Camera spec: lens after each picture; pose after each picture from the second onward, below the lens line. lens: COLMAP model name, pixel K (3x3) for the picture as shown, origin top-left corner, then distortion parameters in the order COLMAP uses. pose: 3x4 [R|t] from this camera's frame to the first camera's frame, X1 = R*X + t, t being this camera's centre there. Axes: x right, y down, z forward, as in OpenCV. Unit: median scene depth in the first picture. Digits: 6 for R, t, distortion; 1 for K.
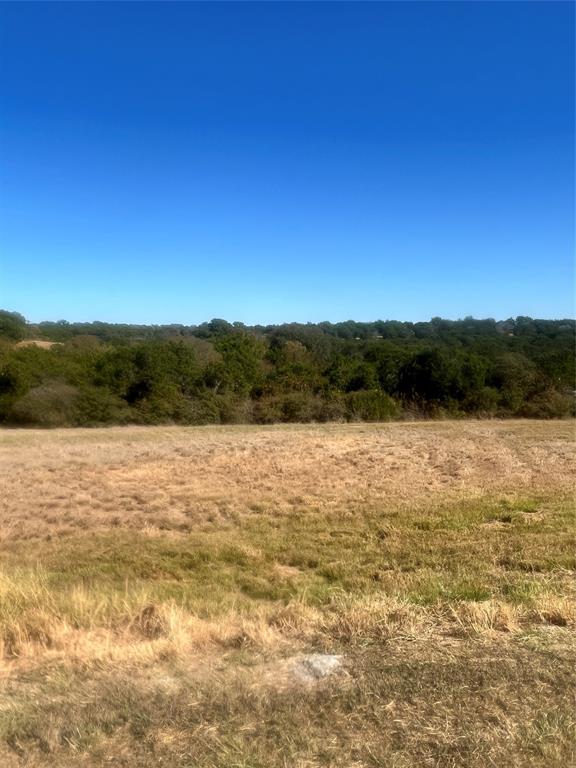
lens RADIAL K [[567.6, 0, 293.2], [0, 567.6, 385.8], [0, 0, 1]] dist [0.009966, -0.009322]
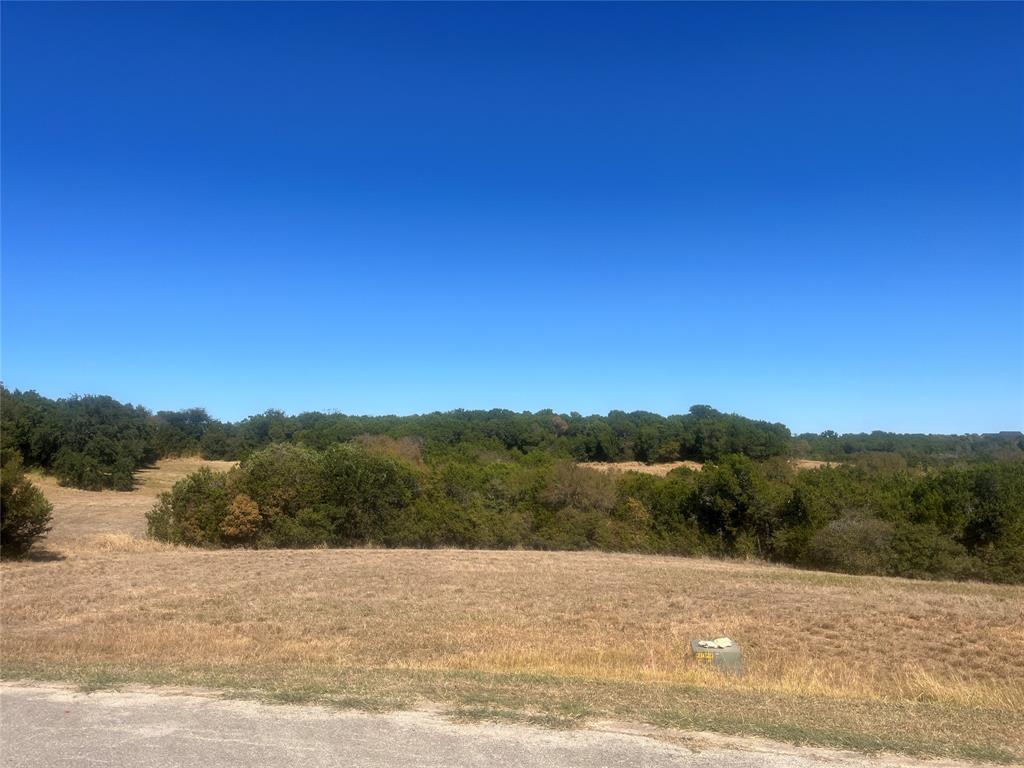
lens RADIAL K [[784.6, 0, 512.2], [0, 784.6, 387.1], [0, 0, 1]] dist [0.075101, -0.095640]
pose [[0.726857, -0.069359, -0.683278, -0.011686], [-0.046994, 0.987533, -0.150235, 0.006876], [0.685180, 0.141309, 0.714535, -0.115601]]
